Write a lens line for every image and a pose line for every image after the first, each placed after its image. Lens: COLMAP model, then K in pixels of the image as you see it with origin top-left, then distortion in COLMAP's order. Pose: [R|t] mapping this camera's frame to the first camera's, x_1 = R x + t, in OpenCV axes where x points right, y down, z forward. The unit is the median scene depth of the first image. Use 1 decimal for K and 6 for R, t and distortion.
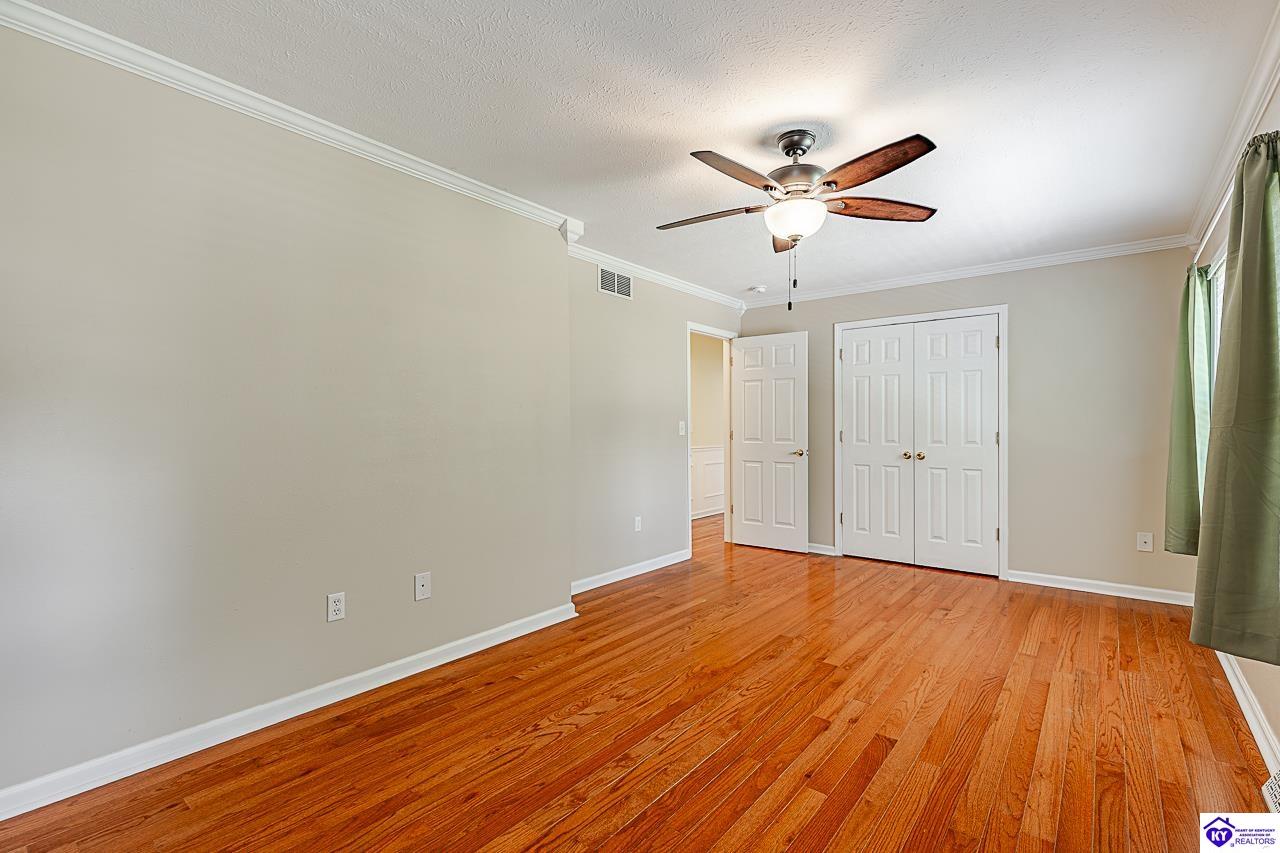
lens RADIAL K [[578.1, 0, 649.9], [0, 578.1, 426.2], [0, 0, 1]] dist [0.004507, 0.000600]
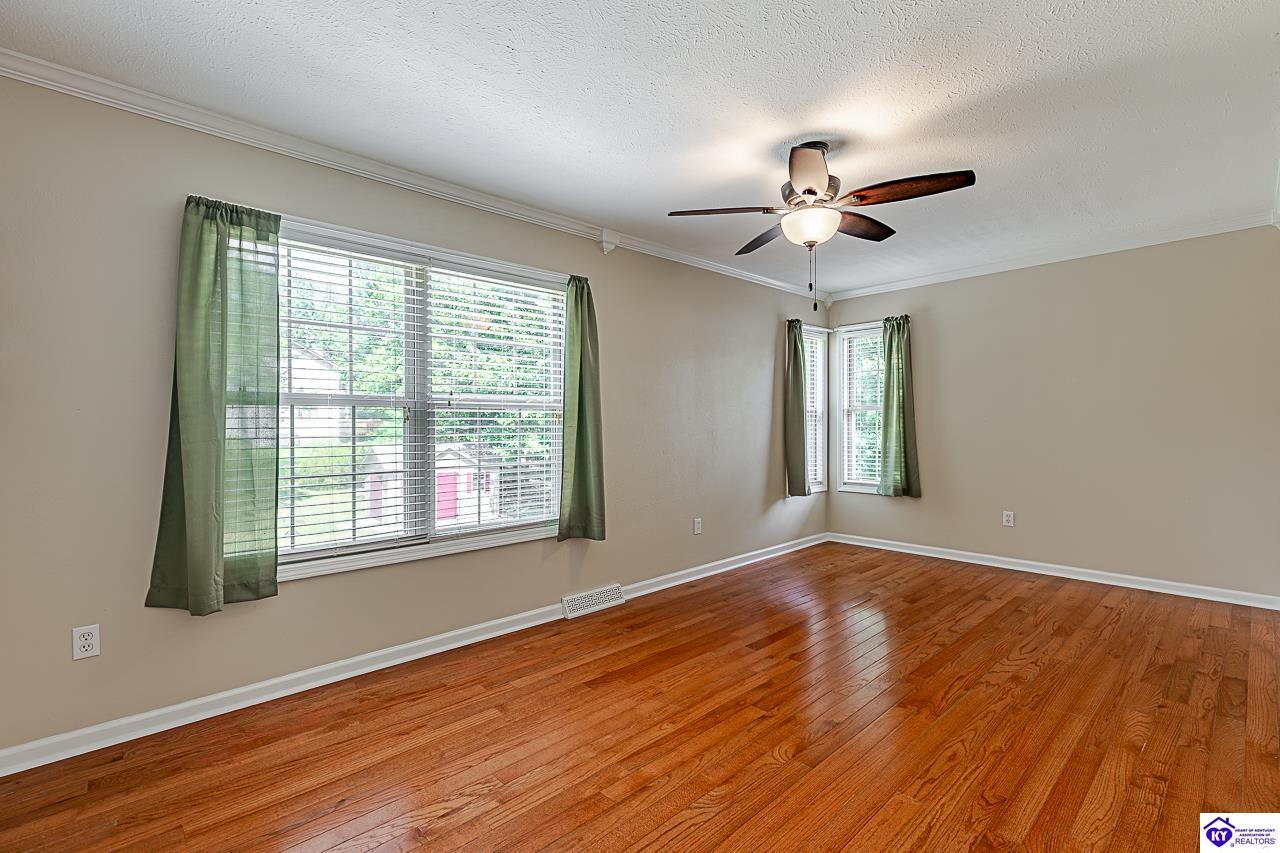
lens RADIAL K [[578.1, 0, 649.9], [0, 578.1, 426.2], [0, 0, 1]] dist [0.004507, 0.000600]
pose [[-0.990442, 0.006814, 0.137759, 0.404468], [0.007599, 0.999958, 0.005176, 0.001558], [-0.137718, 0.006173, -0.990452, 2.128568]]
